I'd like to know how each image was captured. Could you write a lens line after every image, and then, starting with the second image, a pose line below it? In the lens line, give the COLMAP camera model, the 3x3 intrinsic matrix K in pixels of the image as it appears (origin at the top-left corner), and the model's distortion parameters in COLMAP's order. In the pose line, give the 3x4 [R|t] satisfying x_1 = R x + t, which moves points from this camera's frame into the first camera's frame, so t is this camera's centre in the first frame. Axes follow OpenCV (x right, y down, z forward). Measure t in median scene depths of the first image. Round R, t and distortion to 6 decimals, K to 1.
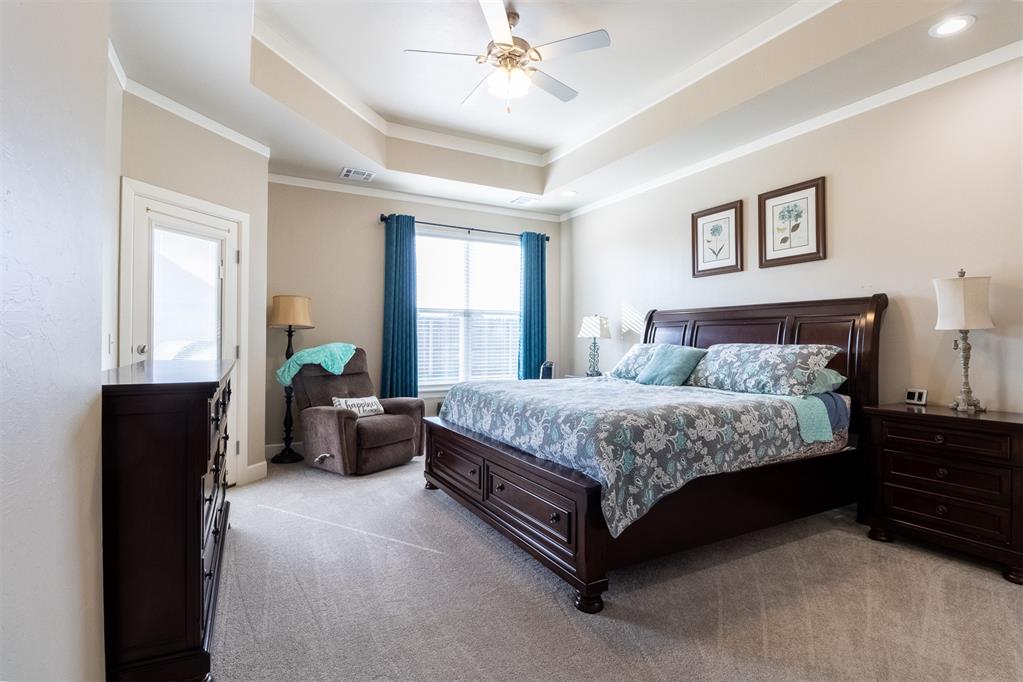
lens RADIAL K [[486.0, 0, 516.7], [0, 486.0, 339.3], [0, 0, 1]] dist [0.002908, -0.013731]
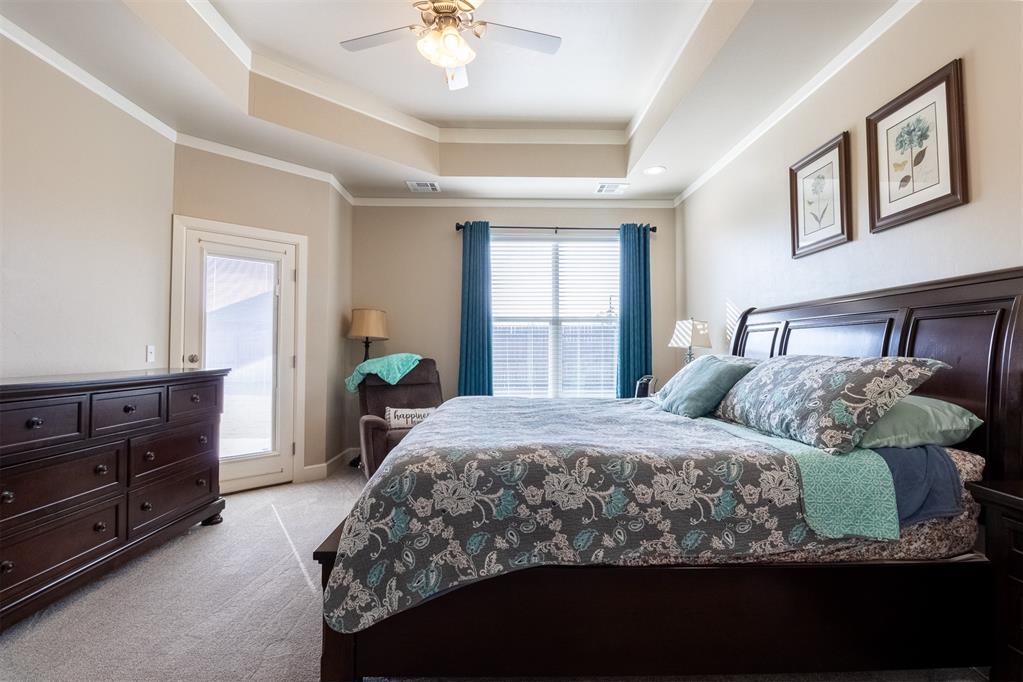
lens RADIAL K [[486.0, 0, 516.7], [0, 486.0, 339.3], [0, 0, 1]] dist [0.002908, -0.013731]
pose [[0.890241, -0.012007, -0.455331, 0.413350], [0.001655, 0.999731, -0.023126, 0.002384], [0.455487, 0.019834, 0.890022, 0.269717]]
